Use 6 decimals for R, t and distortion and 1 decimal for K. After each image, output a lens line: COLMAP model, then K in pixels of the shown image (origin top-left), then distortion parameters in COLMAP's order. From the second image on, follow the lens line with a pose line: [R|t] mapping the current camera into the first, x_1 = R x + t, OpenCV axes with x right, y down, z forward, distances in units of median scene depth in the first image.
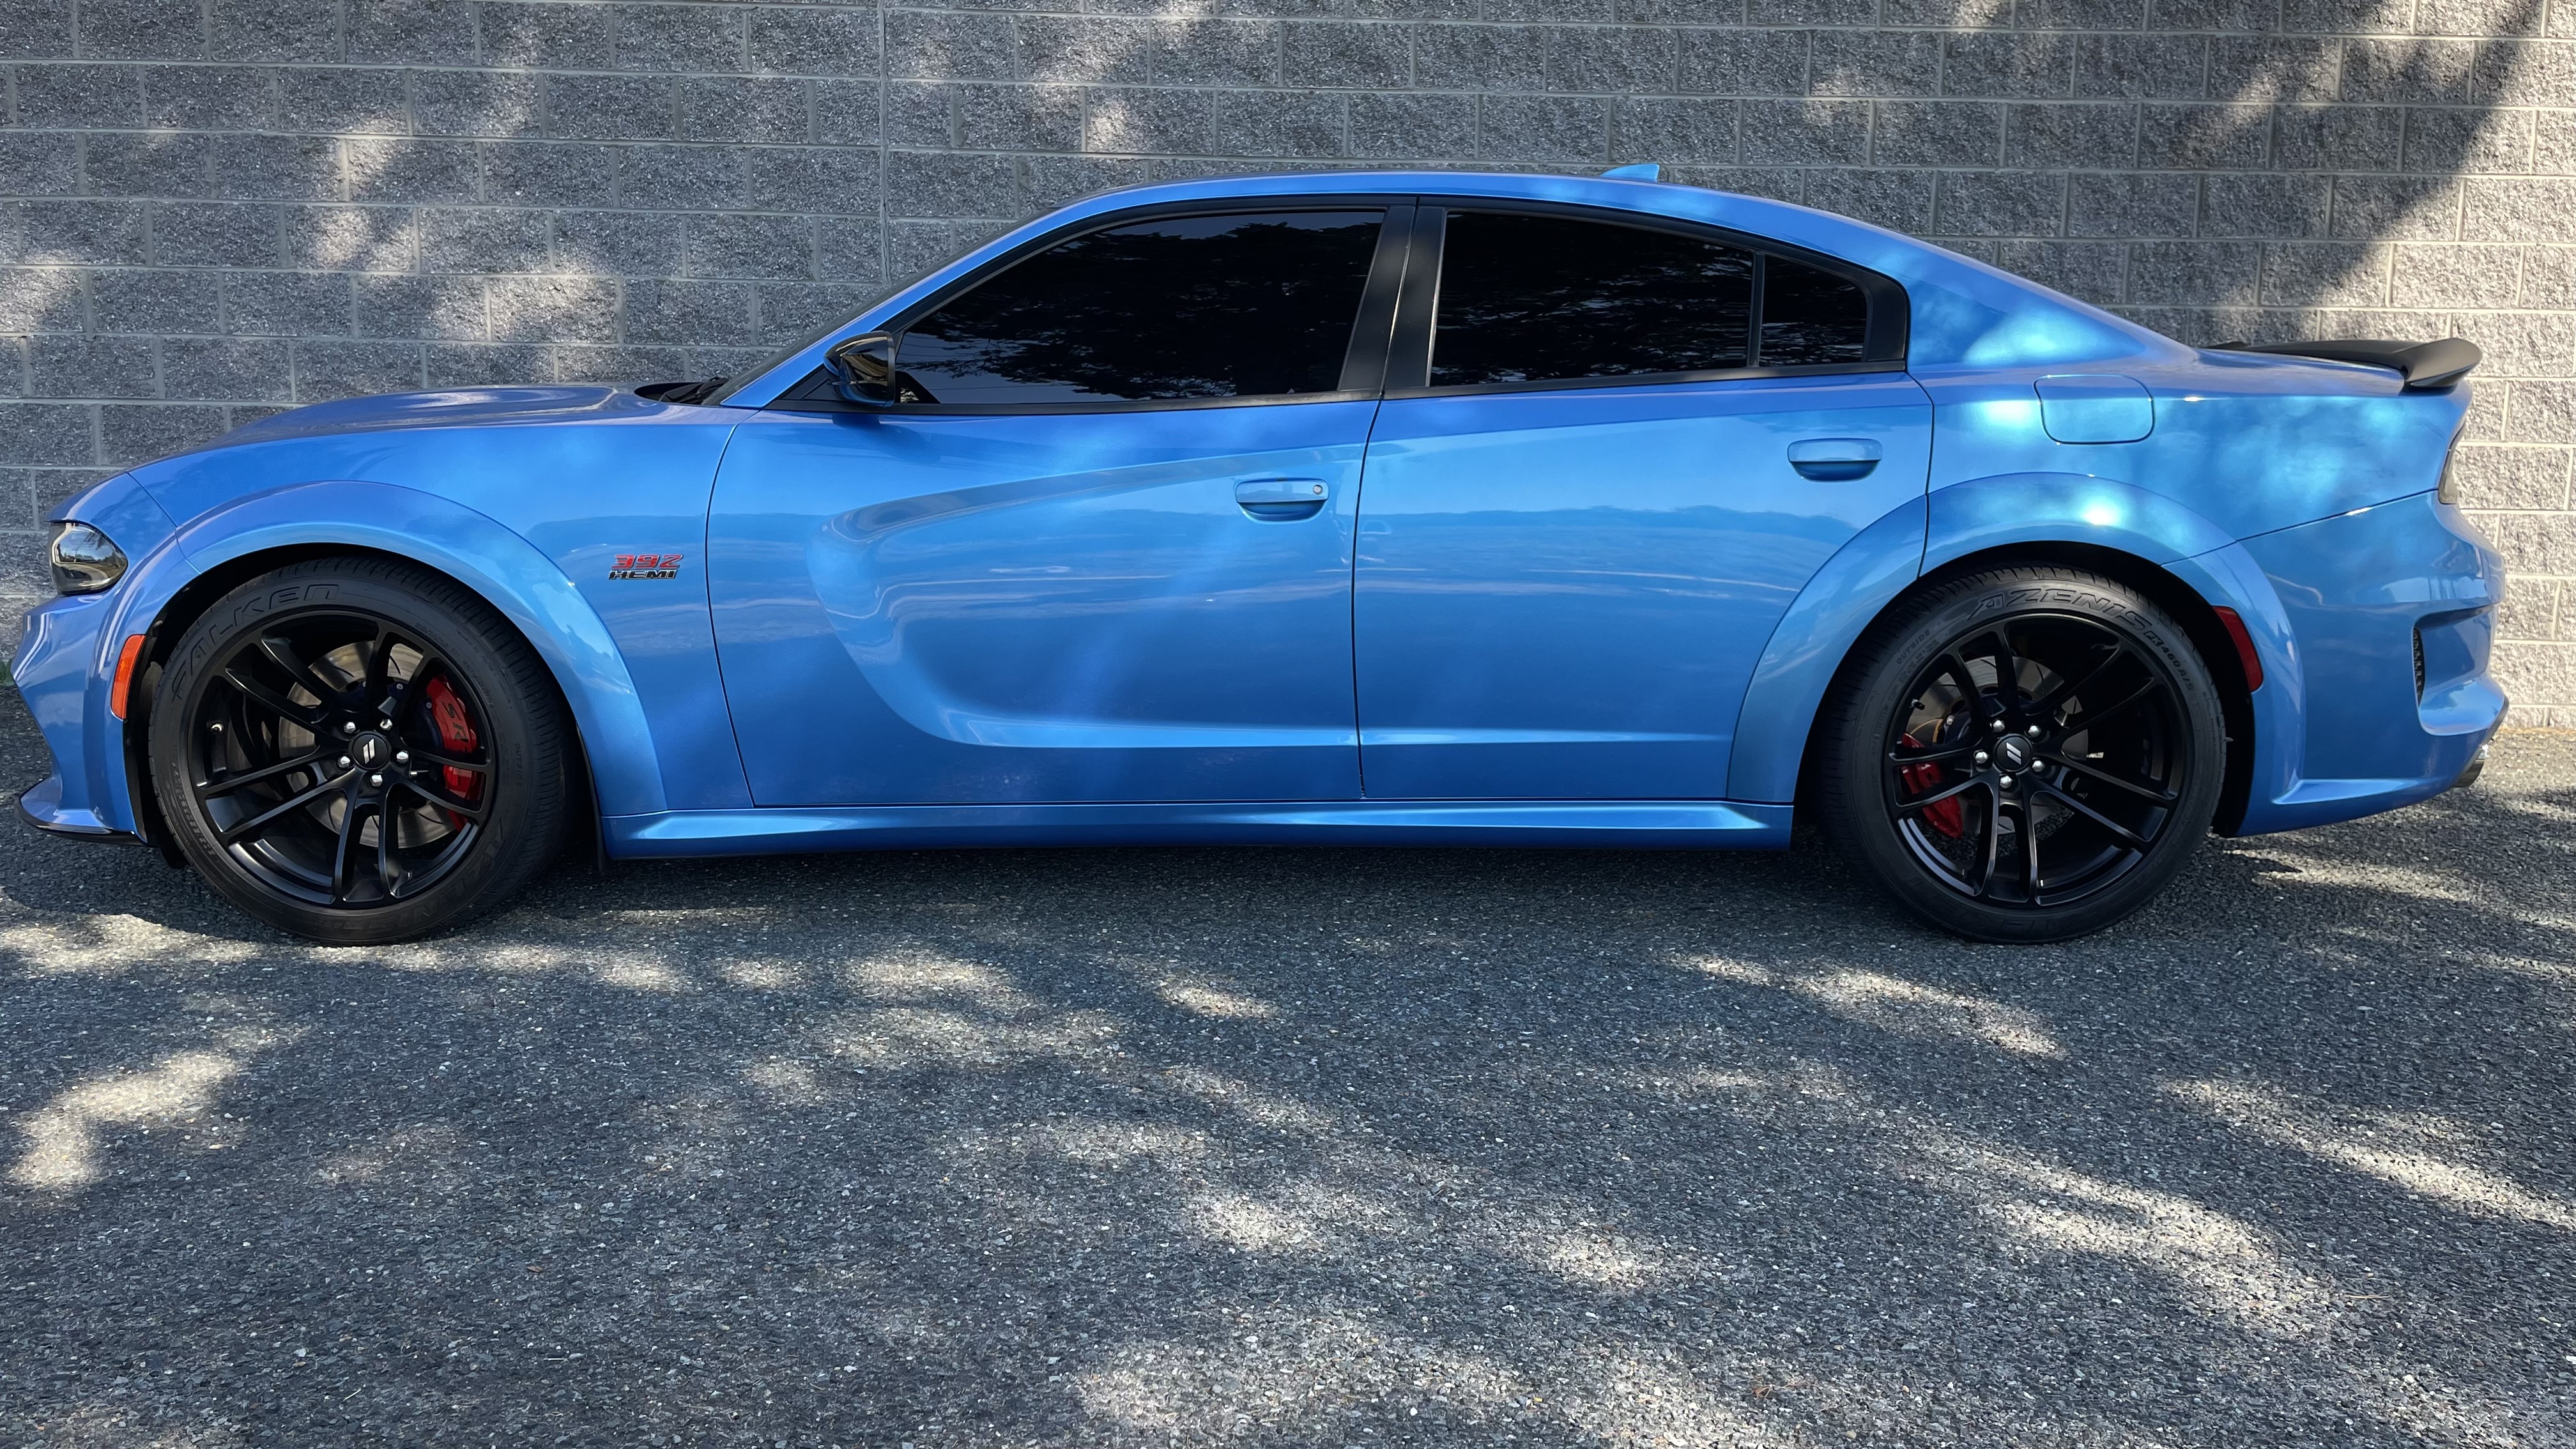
lens RADIAL K [[1969.8, 0, 1298.9], [0, 1969.8, 711.8], [0, 0, 1]] dist [0.080210, -0.114640]
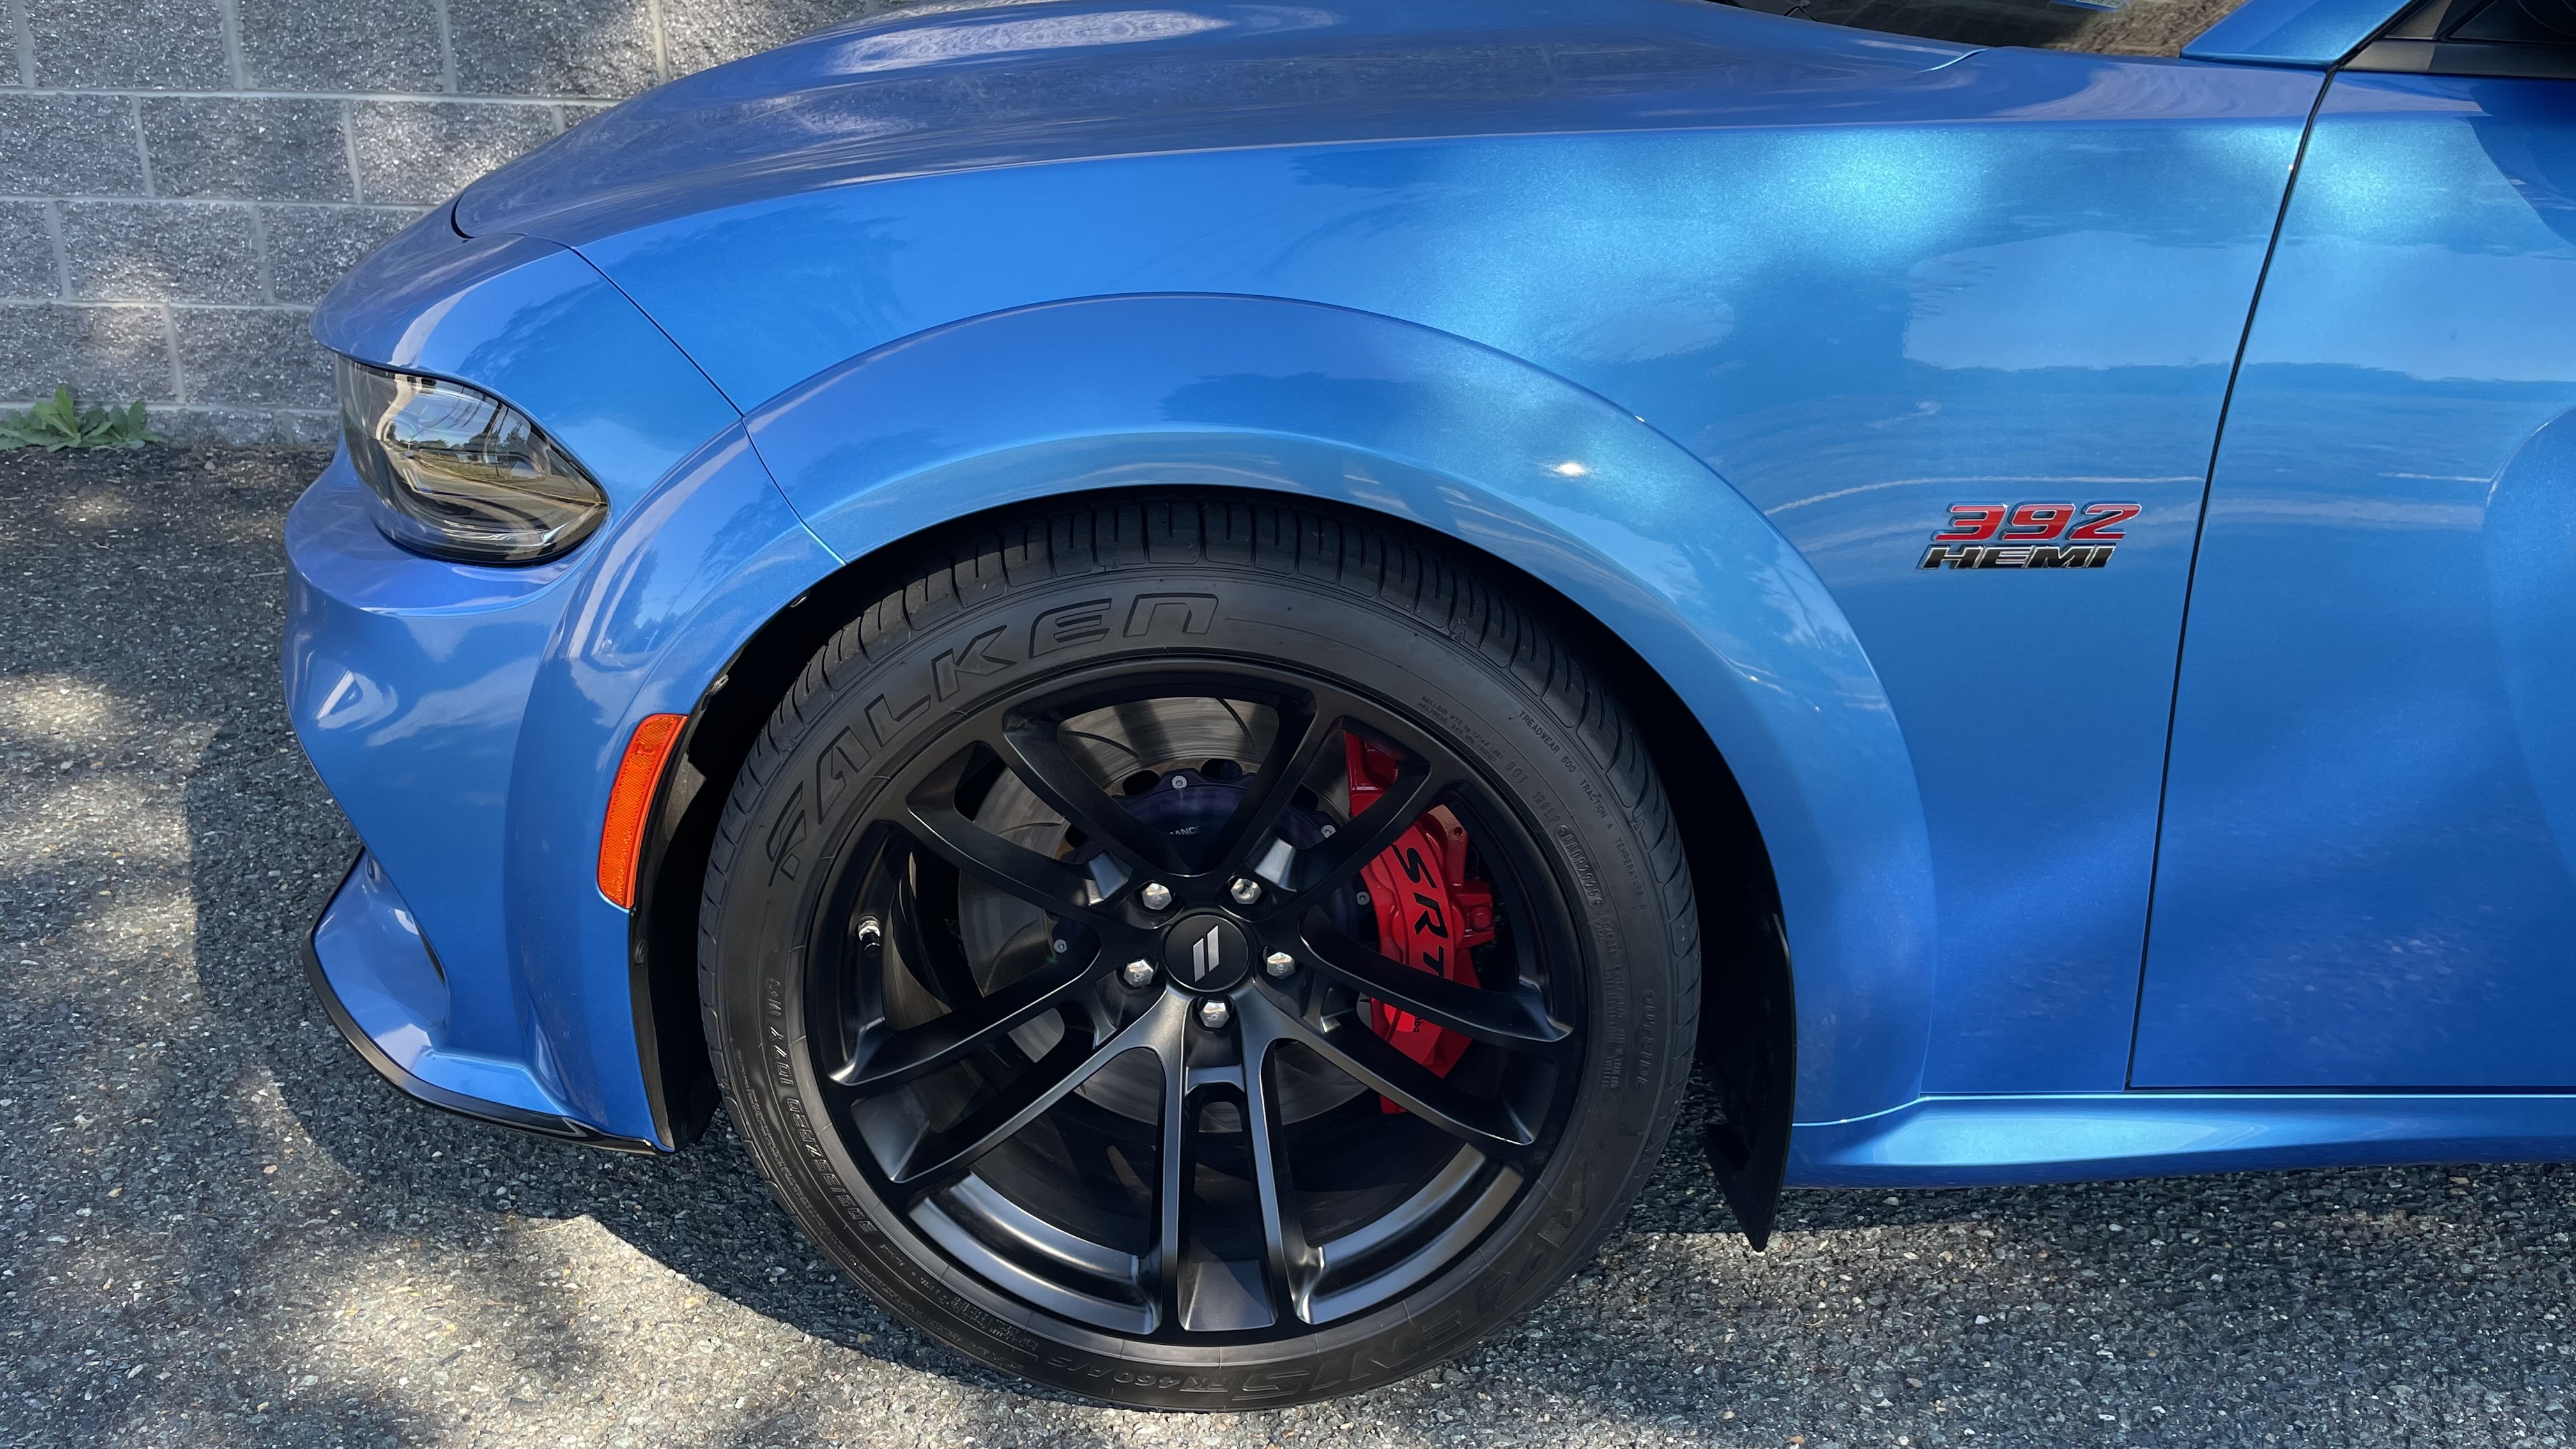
lens RADIAL K [[1969.8, 0, 1290.5], [0, 1969.8, 711.2], [0, 0, 1]] dist [0.080210, -0.114640]
pose [[0.999702, 0.009954, -0.022298, -0.445309], [-0.005021, 0.977424, 0.211227, -0.115417], [0.023897, -0.211053, 0.977183, 0.623057]]
